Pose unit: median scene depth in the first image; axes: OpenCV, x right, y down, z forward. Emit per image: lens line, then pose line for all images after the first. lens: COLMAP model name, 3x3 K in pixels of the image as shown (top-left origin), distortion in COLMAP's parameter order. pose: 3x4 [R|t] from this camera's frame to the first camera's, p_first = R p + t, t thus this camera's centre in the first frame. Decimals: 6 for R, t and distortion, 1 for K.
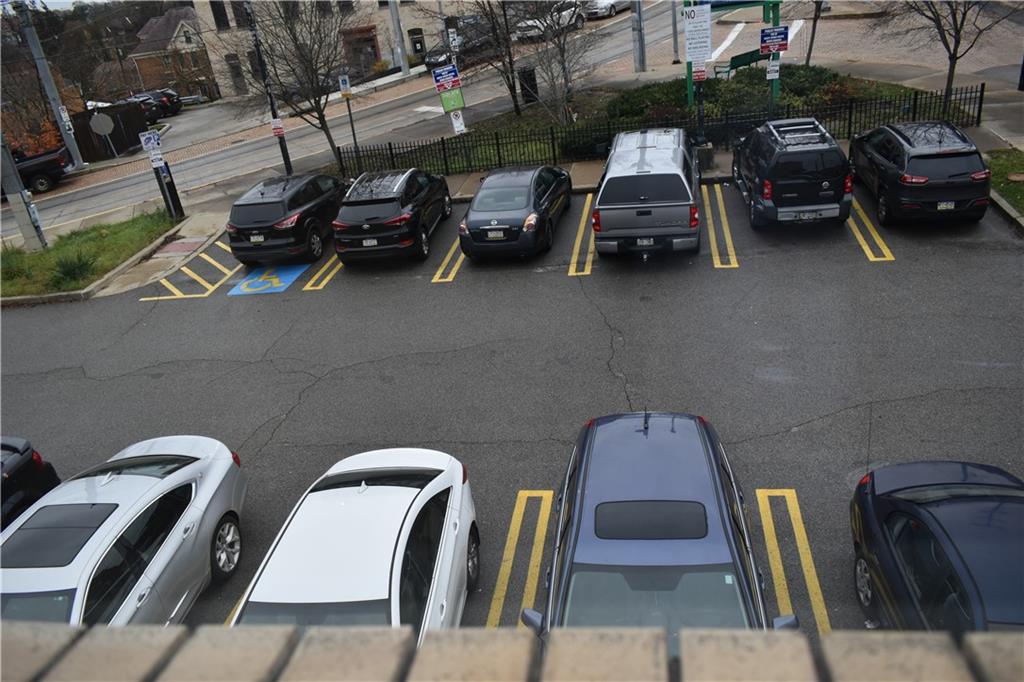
lens RADIAL K [[809.1, 0, 512.0], [0, 809.1, 341.0], [0, 0, 1]] dist [-0.007509, 0.001282]
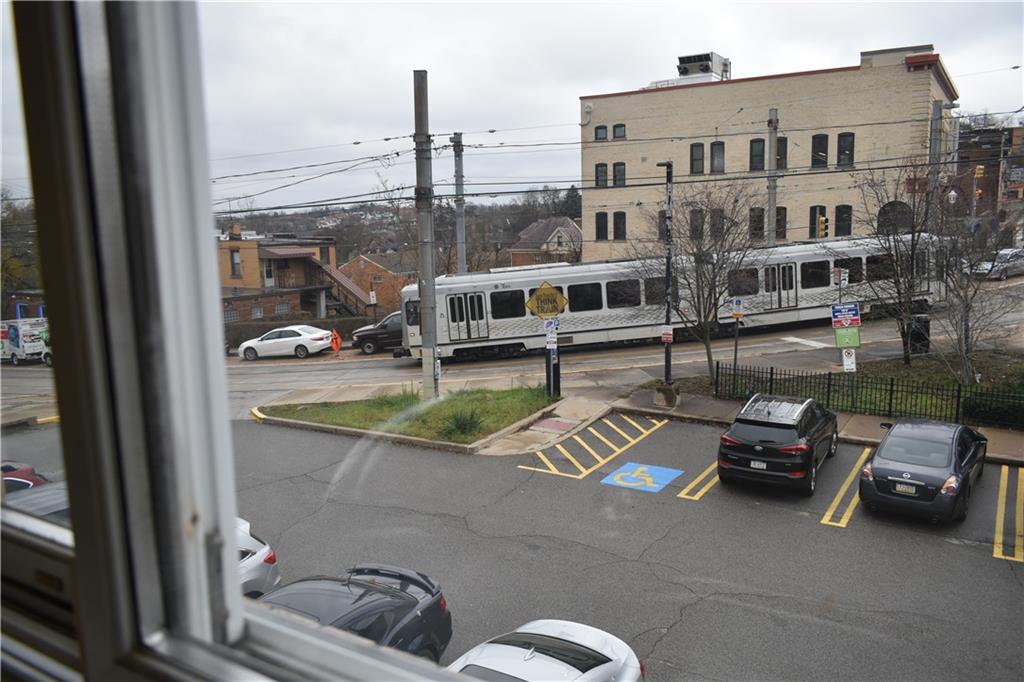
lens RADIAL K [[797.2, 0, 512.0], [0, 797.2, 341.0], [0, 0, 1]] dist [-0.008455, -0.003582]
pose [[0.912109, 0.174599, -0.370907, -0.107815], [-0.263280, 0.943004, -0.203536, 0.007789], [0.314230, 0.283299, 0.906091, 0.011903]]
